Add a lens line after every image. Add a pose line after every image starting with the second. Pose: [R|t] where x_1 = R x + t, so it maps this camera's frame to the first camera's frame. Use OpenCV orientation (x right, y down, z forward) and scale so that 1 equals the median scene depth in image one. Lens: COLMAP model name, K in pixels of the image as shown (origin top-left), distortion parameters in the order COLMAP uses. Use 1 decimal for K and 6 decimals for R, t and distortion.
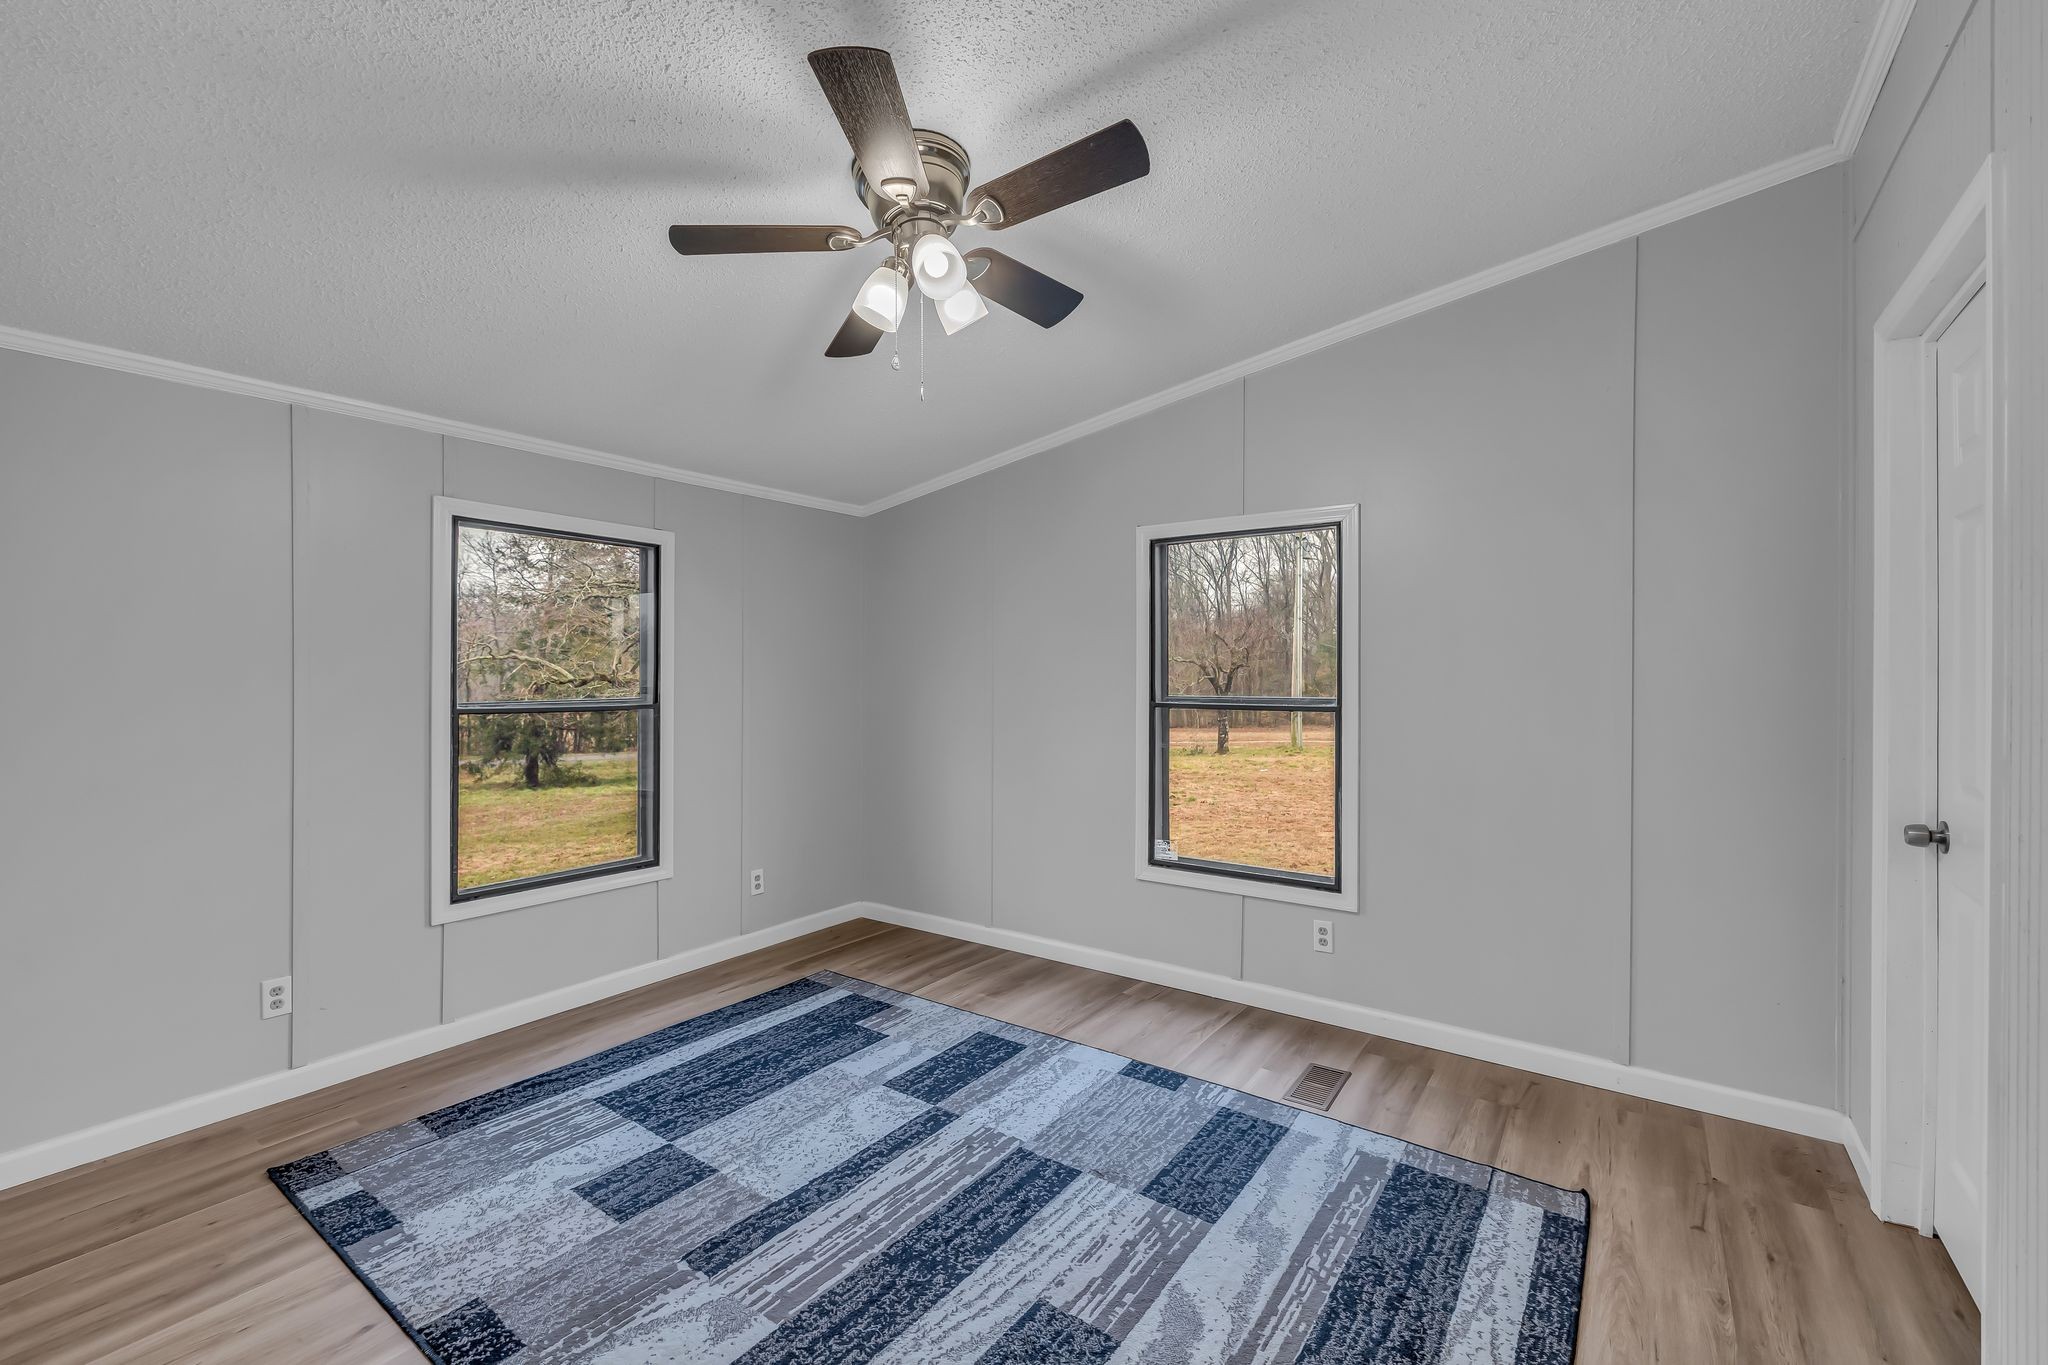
lens RADIAL K [[861.2, 0, 1027.7], [0, 861.2, 670.3], [0, 0, 1]] dist [0.000115, 0.000040]
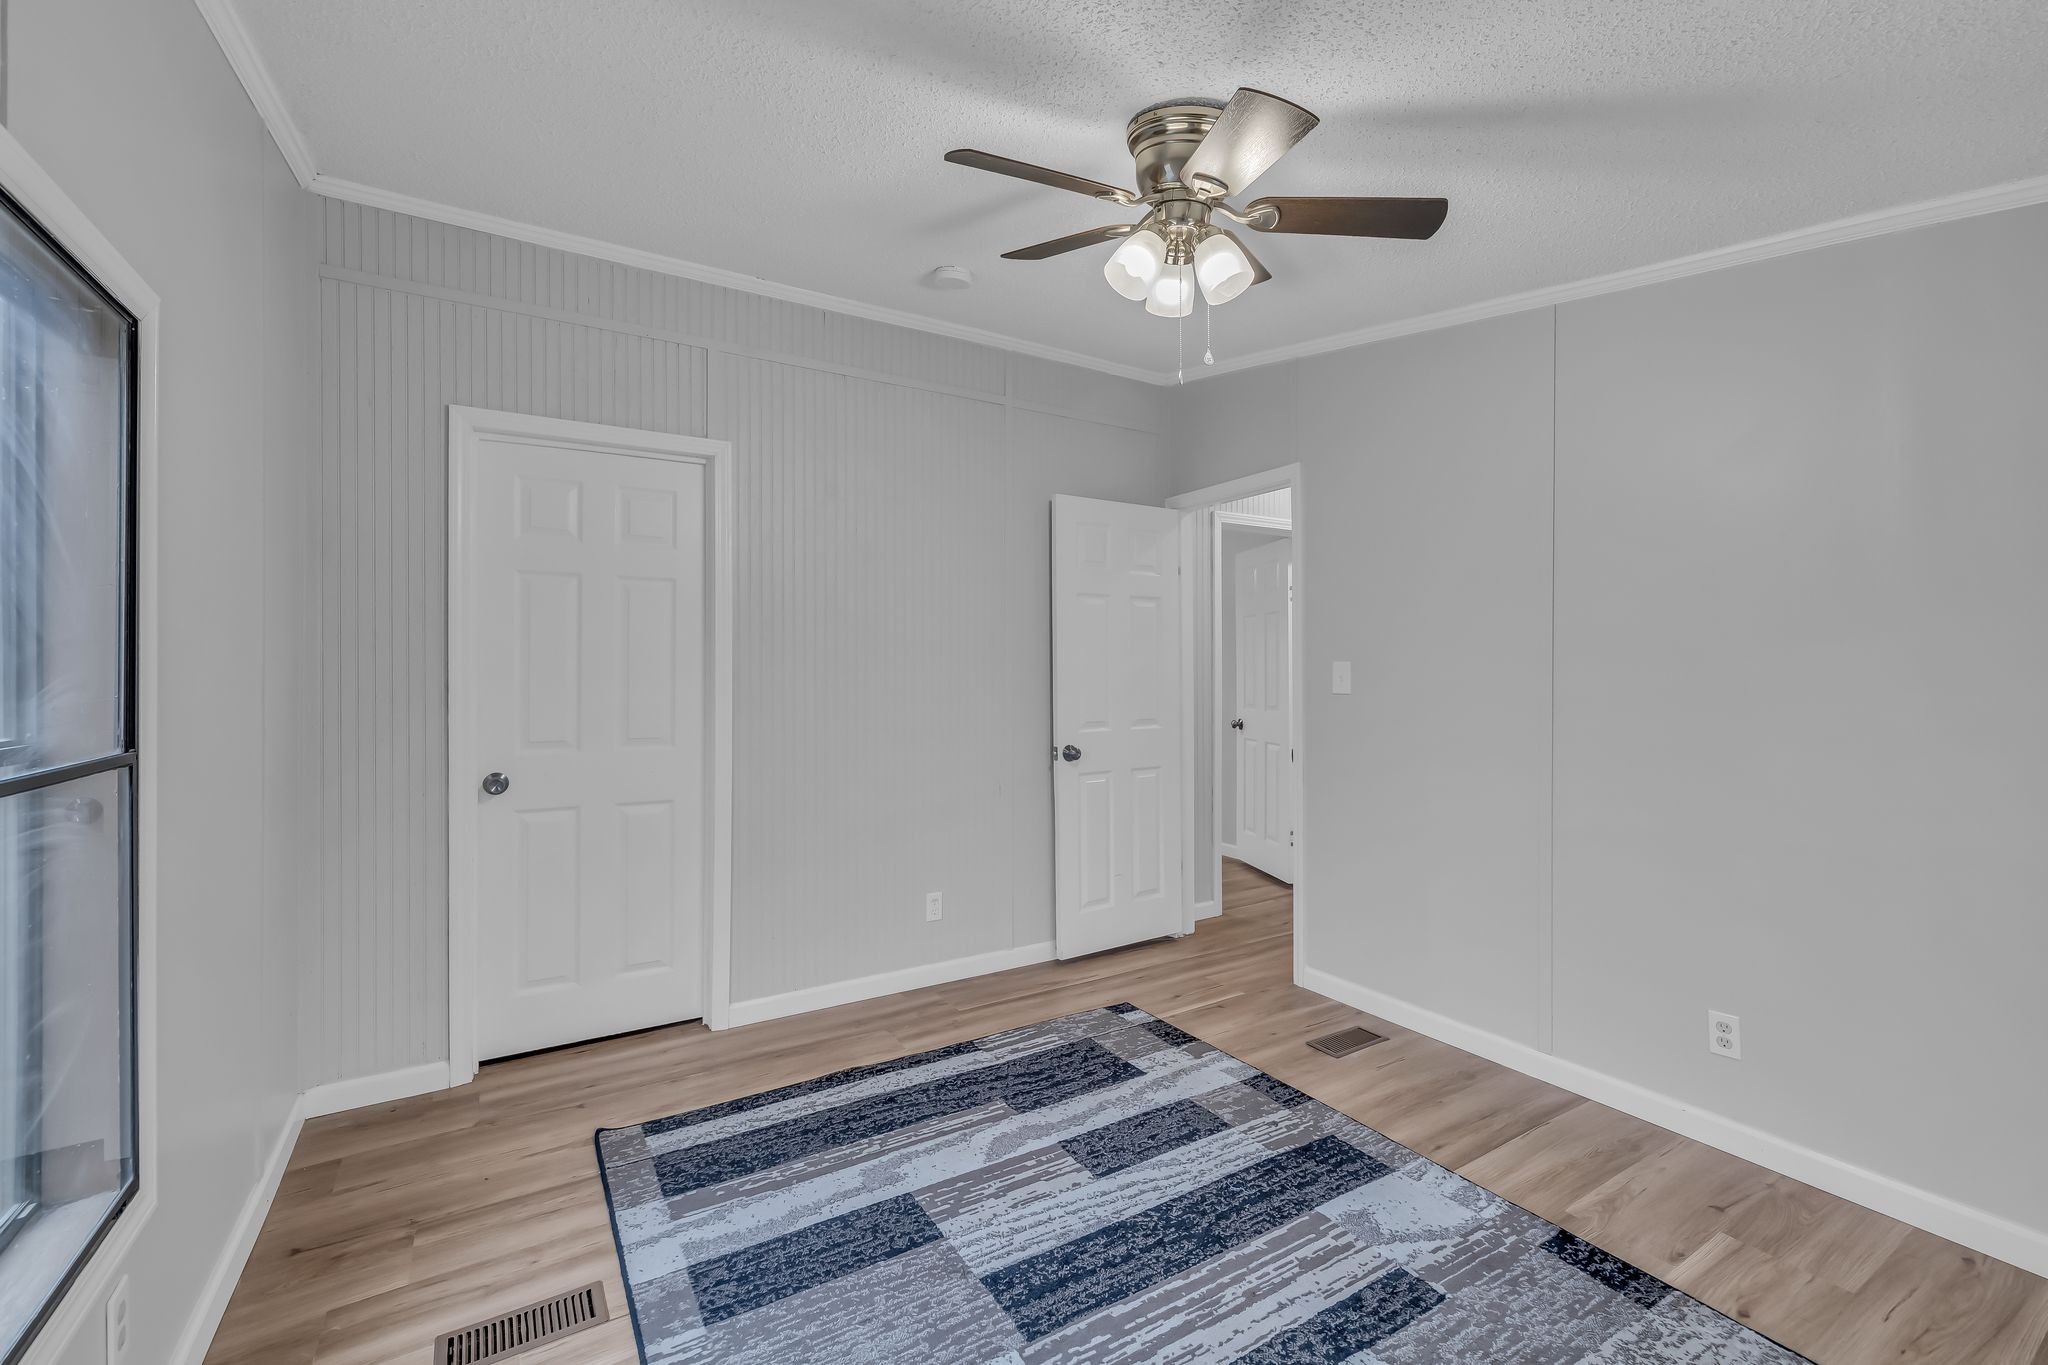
lens RADIAL K [[861.2, 0, 1027.7], [0, 861.2, 670.3], [0, 0, 1]] dist [0.000115, 0.000040]
pose [[-0.921307, 0.003626, 0.388819, -0.337344], [0.003656, 0.999993, -0.000662, 0.004719], [-0.388819, 0.000812, -0.921314, 1.957584]]
